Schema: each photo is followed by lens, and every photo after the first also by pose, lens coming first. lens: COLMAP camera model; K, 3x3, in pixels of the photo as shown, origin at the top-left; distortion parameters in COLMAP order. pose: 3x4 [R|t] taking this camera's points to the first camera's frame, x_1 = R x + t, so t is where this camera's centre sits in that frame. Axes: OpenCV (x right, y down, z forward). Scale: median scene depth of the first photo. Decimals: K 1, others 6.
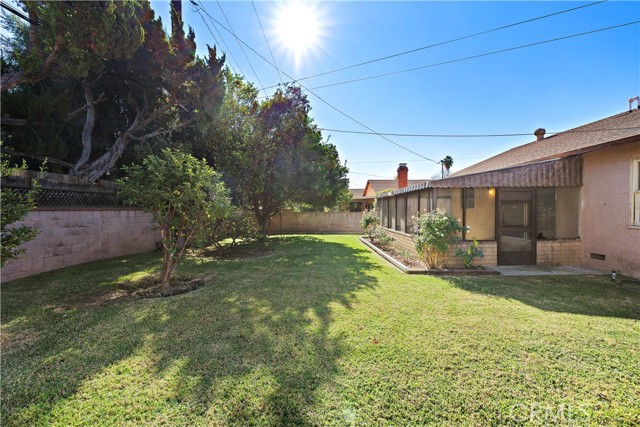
lens RADIAL K [[268.8, 0, 320.5], [0, 268.8, 211.2], [0, 0, 1]] dist [0.001633, -0.000306]
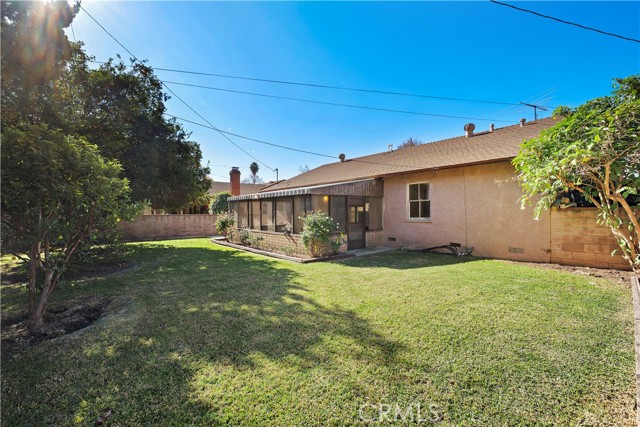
lens RADIAL K [[268.8, 0, 319.0], [0, 268.8, 213.5], [0, 0, 1]] dist [0.001633, -0.000306]
pose [[0.765844, -0.007182, 0.642986, -0.369310], [0.006833, 0.999972, 0.003031, 0.000160], [-0.642990, 0.002072, 0.765872, 0.009747]]
